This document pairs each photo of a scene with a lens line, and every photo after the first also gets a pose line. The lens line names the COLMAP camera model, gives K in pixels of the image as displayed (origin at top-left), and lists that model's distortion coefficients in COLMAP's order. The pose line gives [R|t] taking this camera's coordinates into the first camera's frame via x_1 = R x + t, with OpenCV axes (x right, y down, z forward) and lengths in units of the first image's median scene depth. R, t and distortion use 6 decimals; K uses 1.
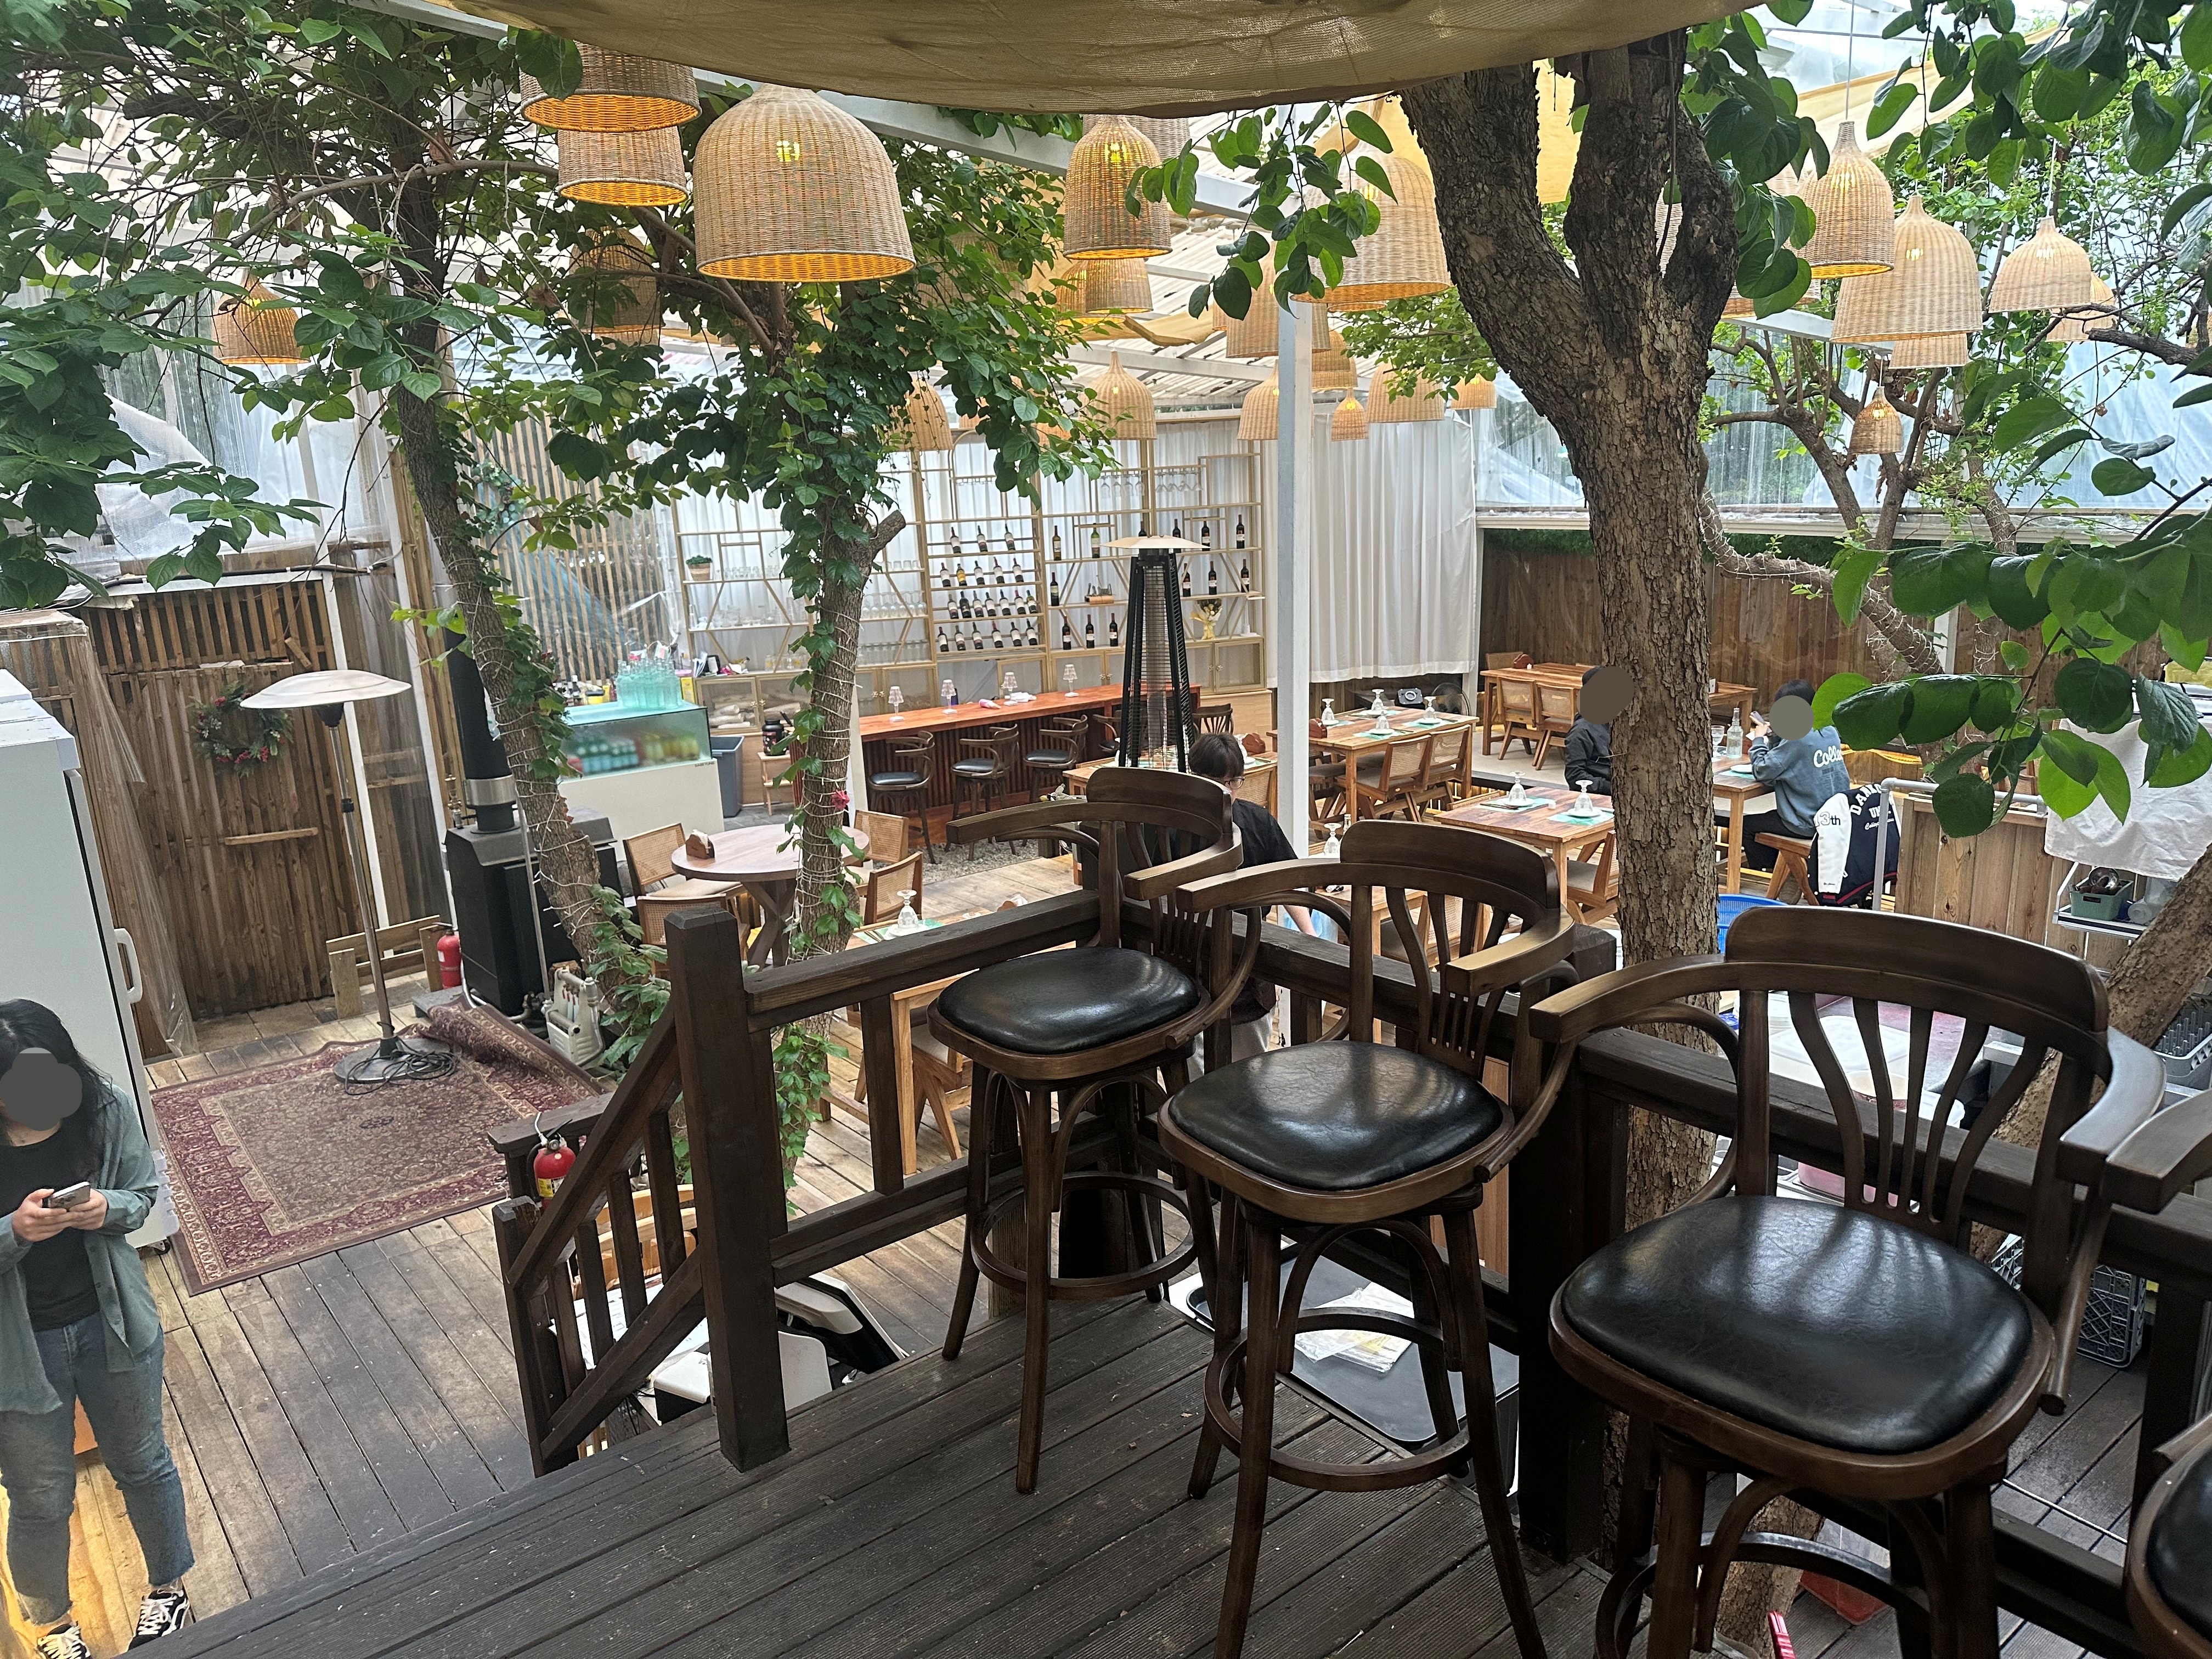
lens RADIAL K [[1539.0, 0, 1099.5], [0, 1539.0, 827.1], [0, 0, 1]] dist [0.115045, -0.162609]
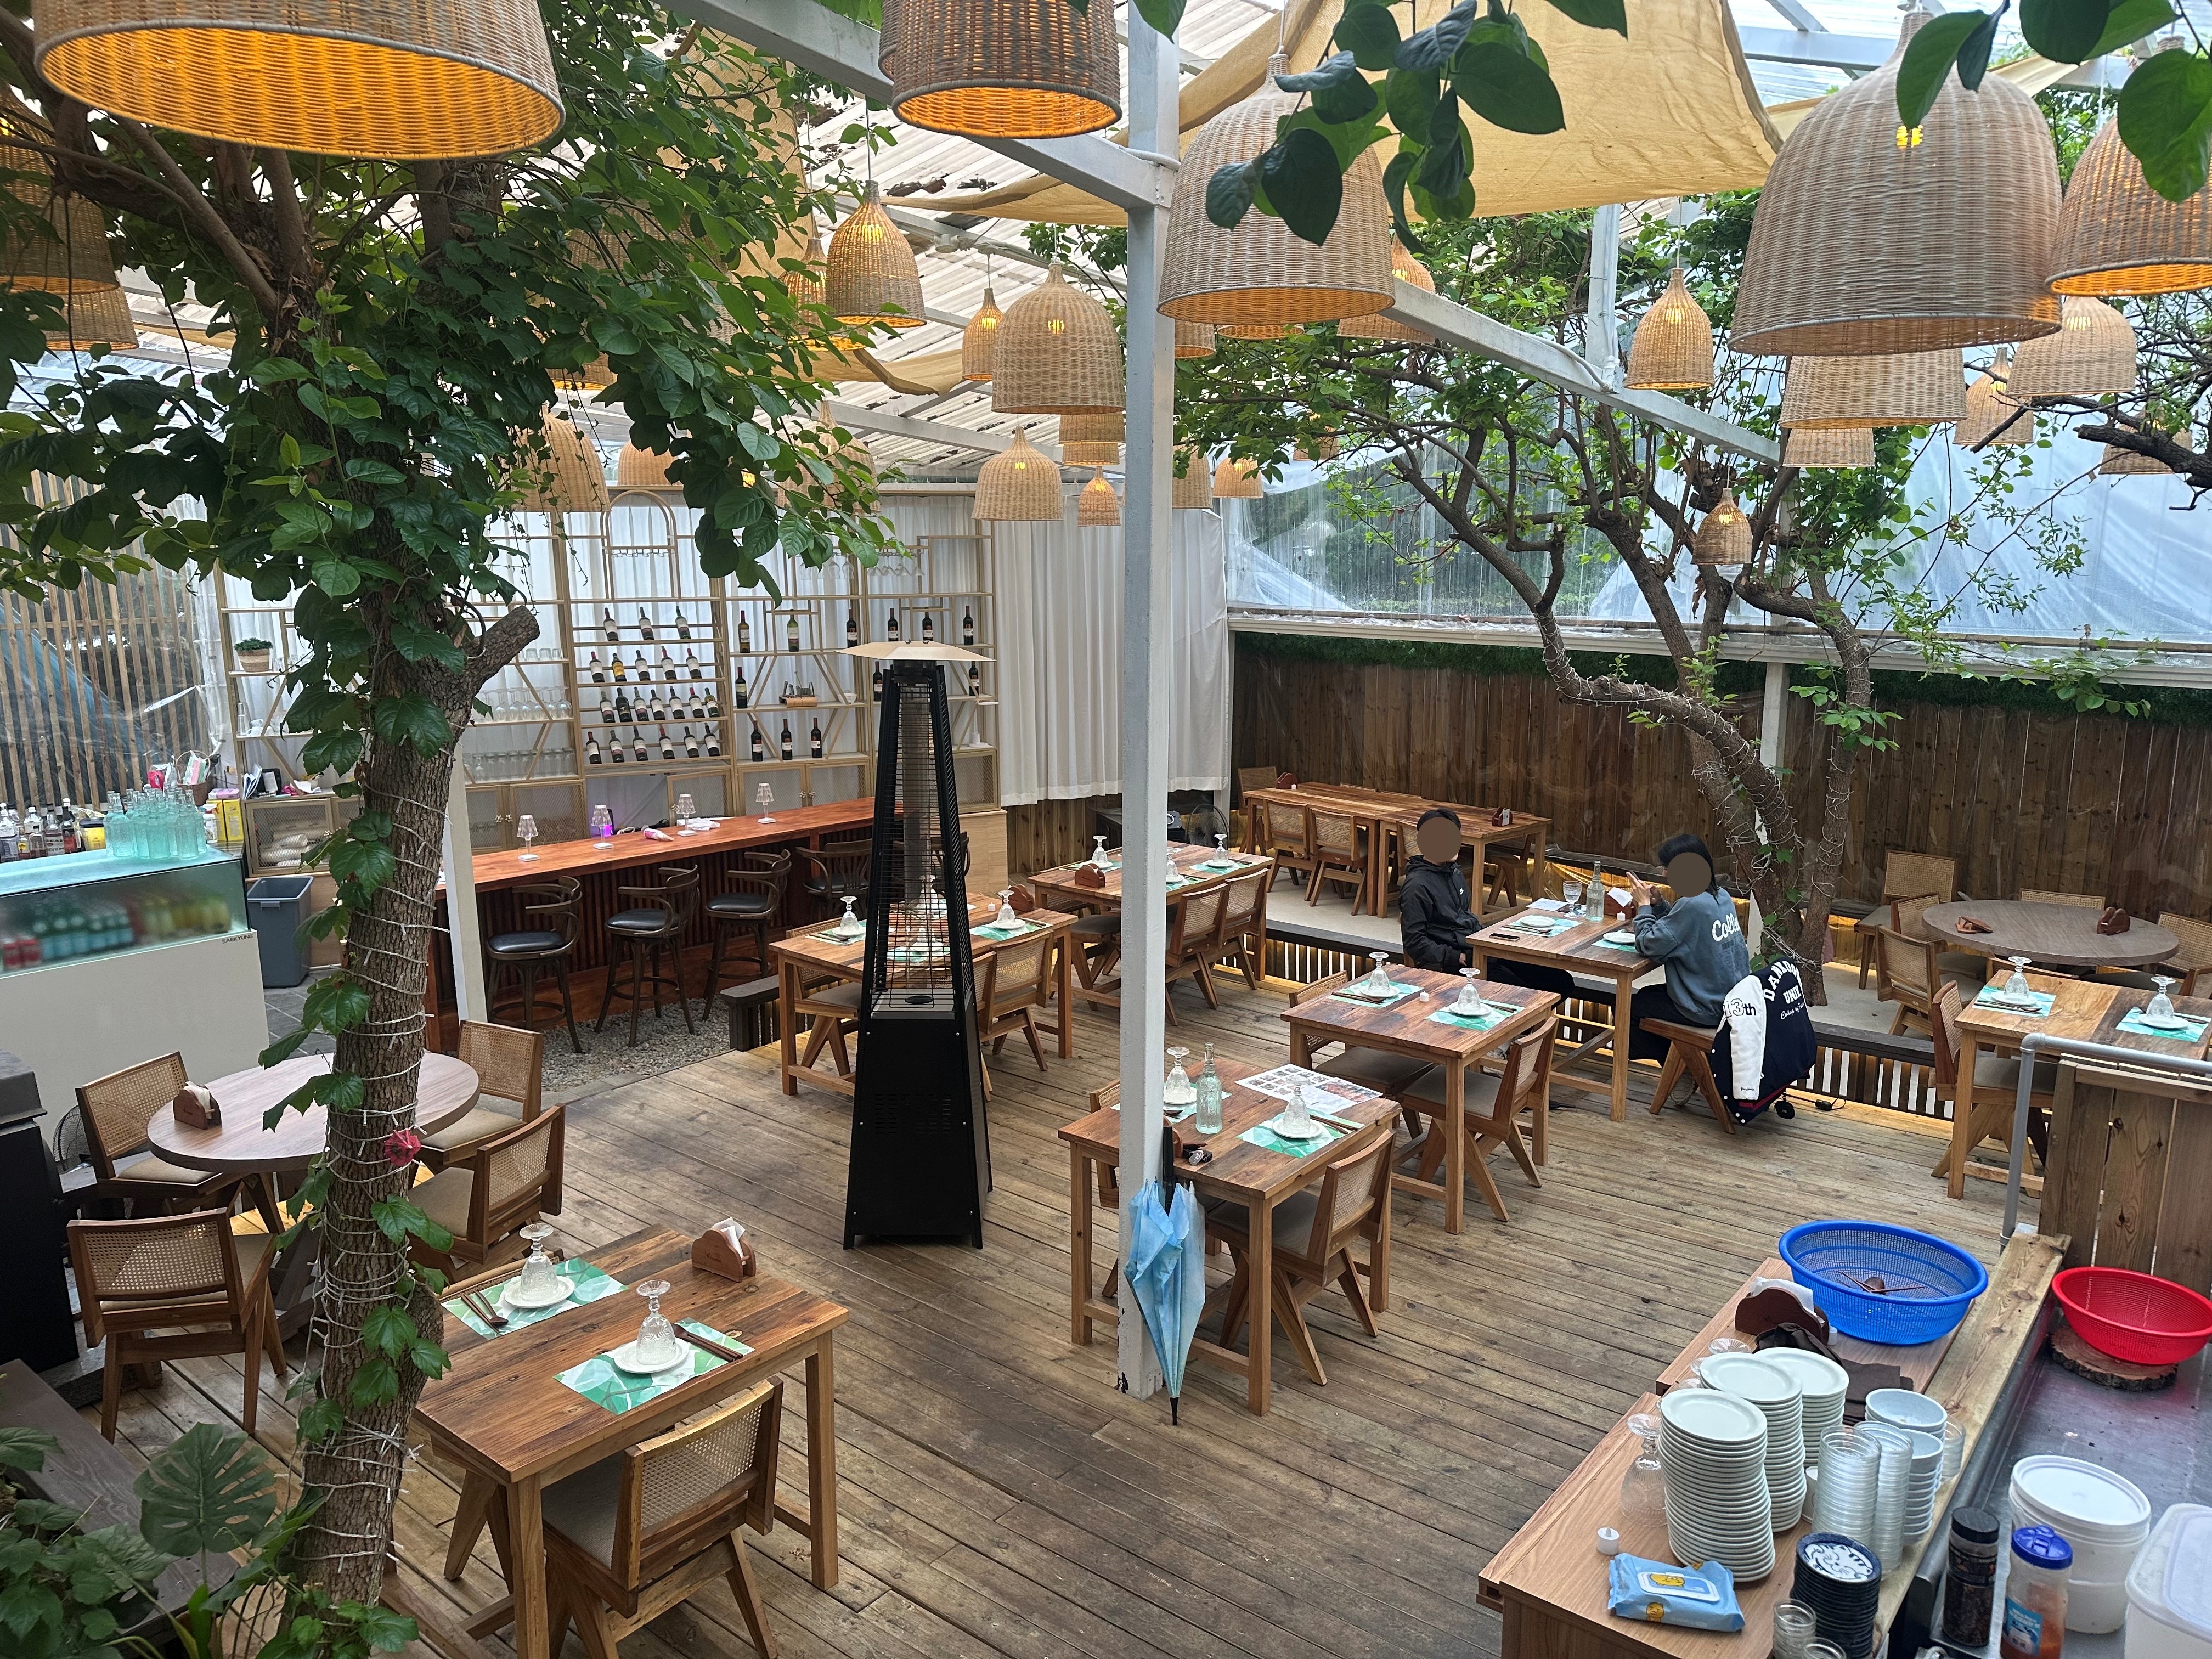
lens RADIAL K [[1608.3, 0, 1144.6], [0, 1608.3, 830.1], [0, 0, 1]] dist [0.200982, -0.351880]
pose [[0.974395, -0.001928, 0.224834, -0.017499], [0.014821, 0.998339, -0.055671, -0.033319], [-0.224353, 0.057577, 0.972806, 0.142970]]
